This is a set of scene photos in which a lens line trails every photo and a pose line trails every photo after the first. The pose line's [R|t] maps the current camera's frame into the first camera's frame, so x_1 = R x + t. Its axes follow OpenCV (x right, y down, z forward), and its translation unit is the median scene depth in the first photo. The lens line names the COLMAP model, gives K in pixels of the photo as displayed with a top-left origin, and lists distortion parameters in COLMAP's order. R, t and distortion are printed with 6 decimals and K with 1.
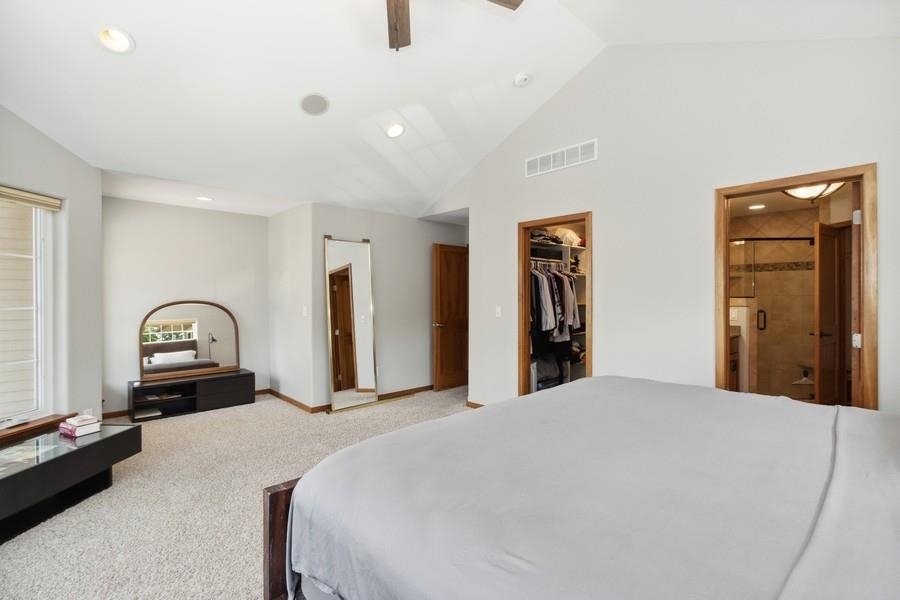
lens RADIAL K [[420.0, 0, 447.4], [0, 420.0, 297.0], [0, 0, 1]] dist [0.004824, -0.001321]
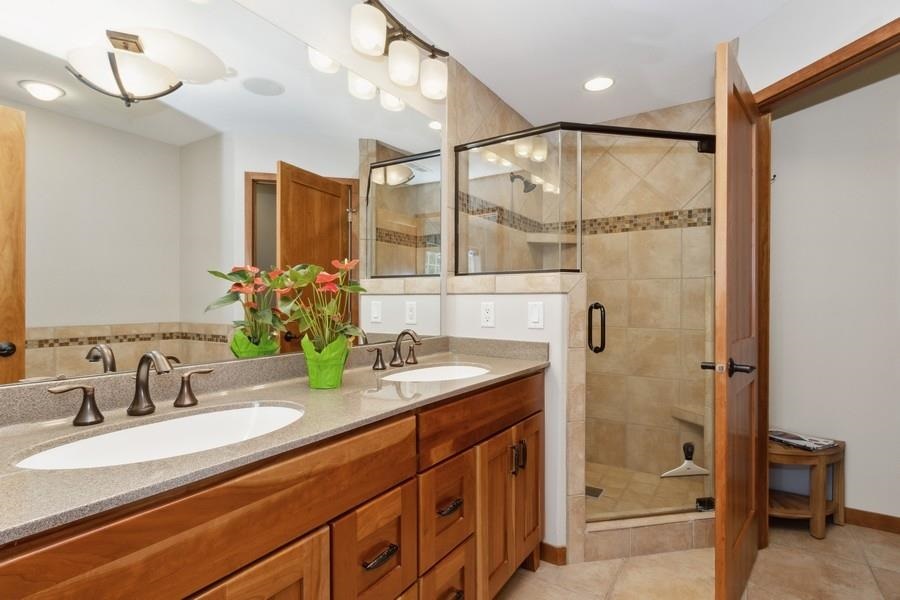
lens RADIAL K [[420.0, 0, 453.4], [0, 420.0, 303.6], [0, 0, 1]] dist [0.004824, -0.001321]
pose [[0.976536, 0.006184, 0.215266, 0.522562], [-0.005581, 0.999979, -0.003408, 0.033796], [-0.215282, 0.002127, 0.976550, 0.631581]]
